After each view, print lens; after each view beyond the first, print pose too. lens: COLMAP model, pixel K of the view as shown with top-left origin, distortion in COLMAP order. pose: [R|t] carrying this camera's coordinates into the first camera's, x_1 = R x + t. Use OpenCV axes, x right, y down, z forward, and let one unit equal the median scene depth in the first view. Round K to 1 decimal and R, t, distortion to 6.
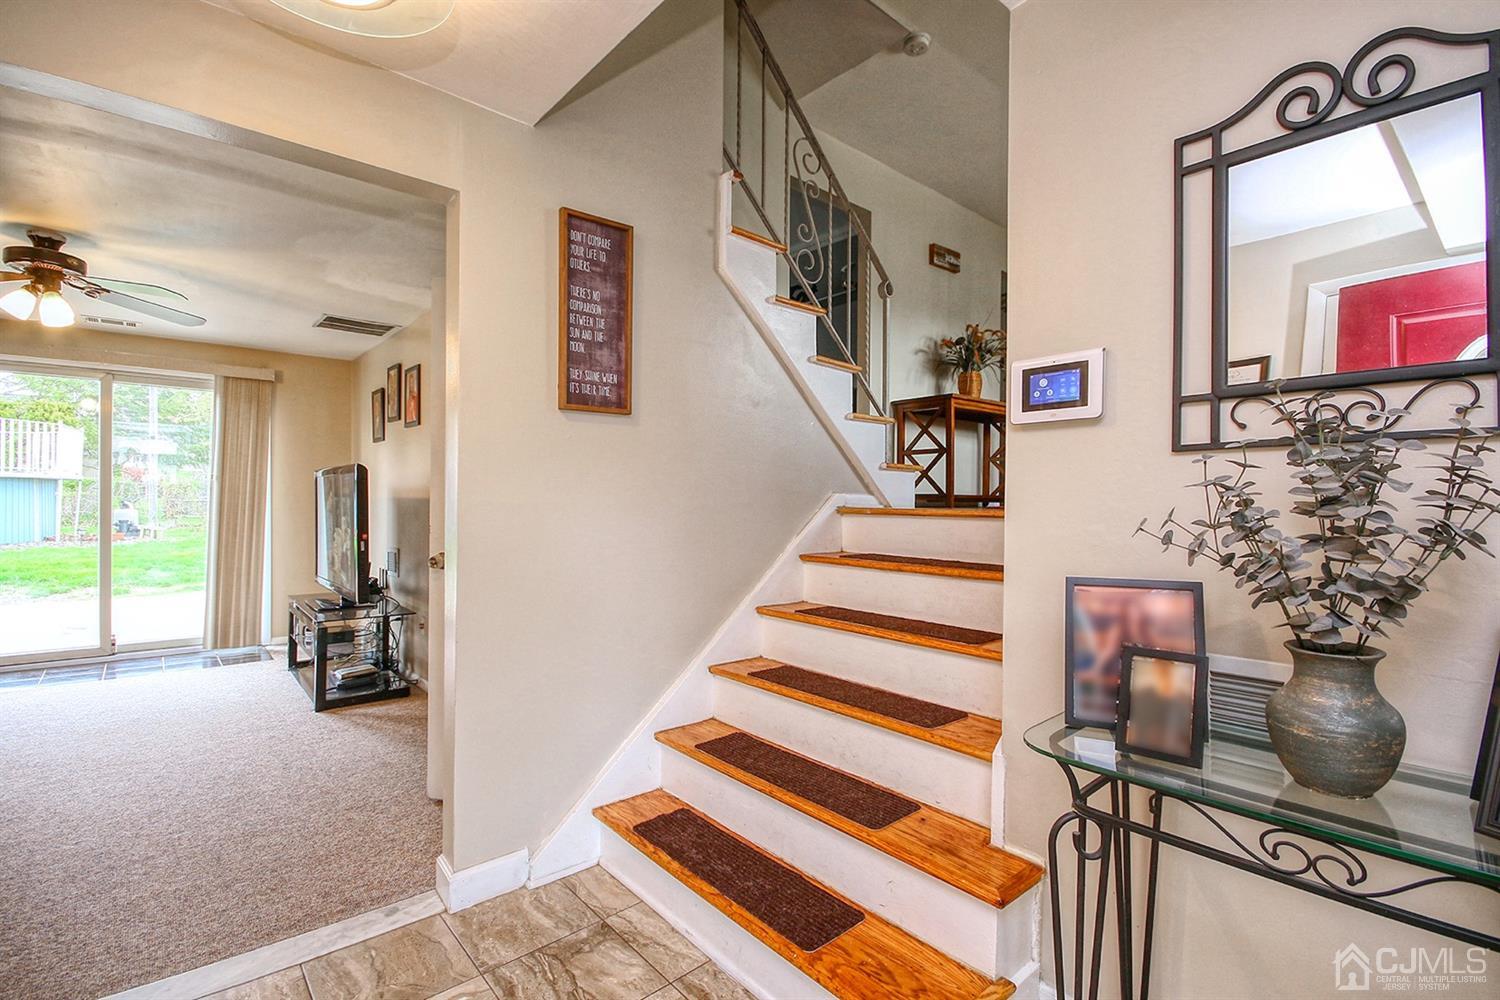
lens RADIAL K [[688.8, 0, 760.4], [0, 688.8, 501.4], [0, 0, 1]] dist [0.002430, -0.005921]
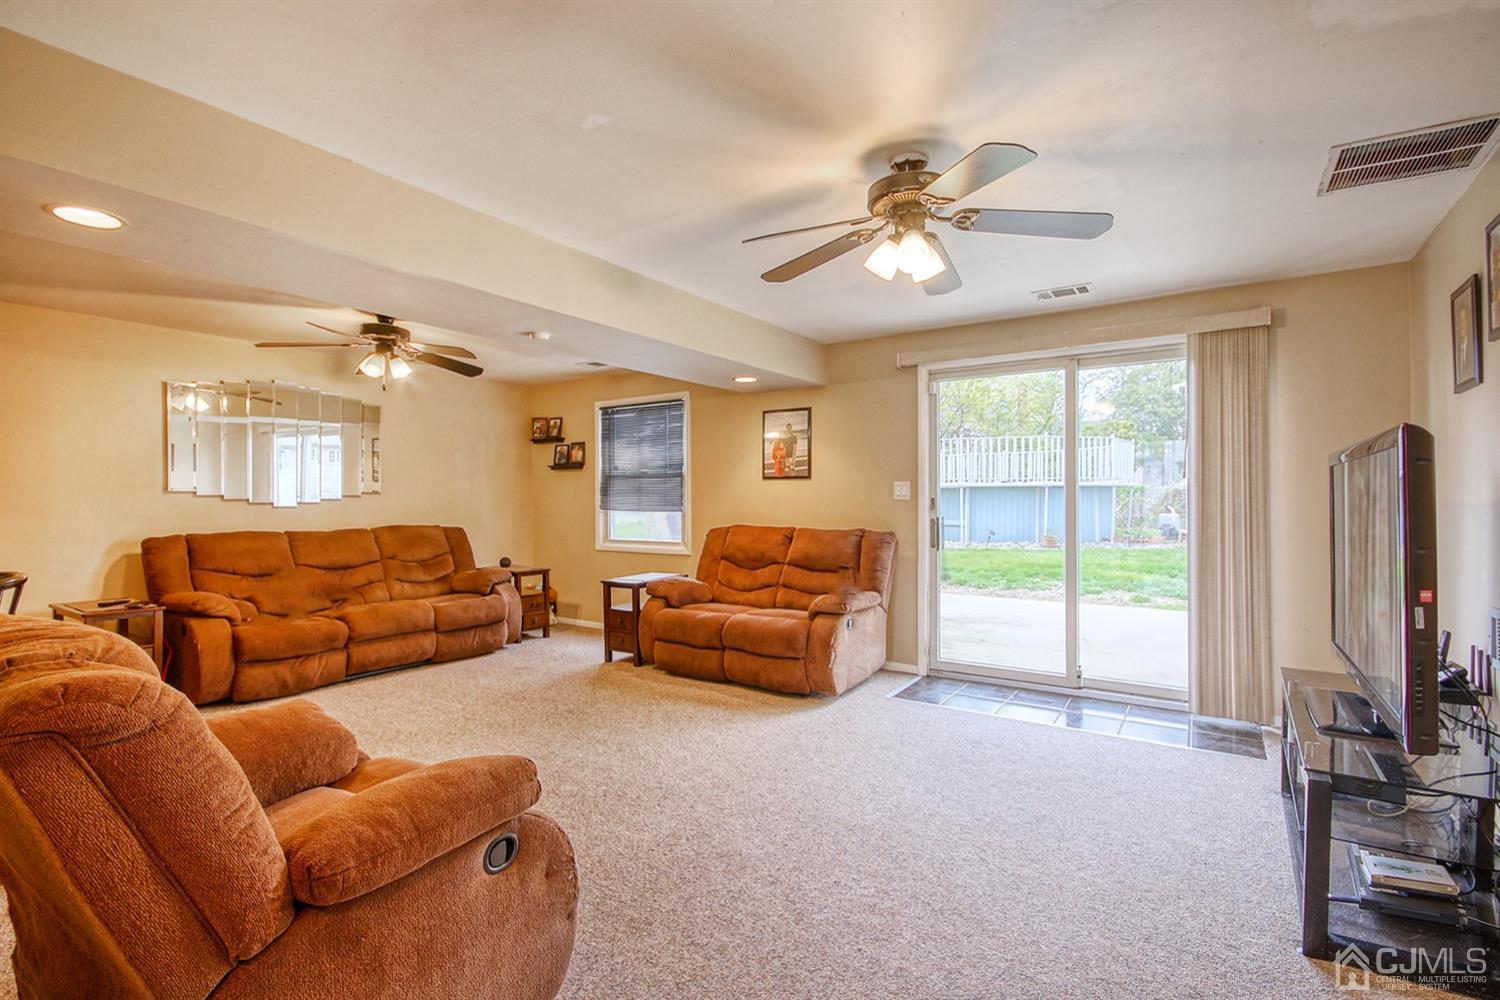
lens RADIAL K [[688.8, 0, 760.4], [0, 688.8, 501.4], [0, 0, 1]] dist [0.002430, -0.005921]
pose [[0.257882, -0.007101, -0.966150, -0.215013], [0.000974, 0.999974, -0.007089, -0.002692], [0.966176, 0.000887, 0.257882, 0.391490]]
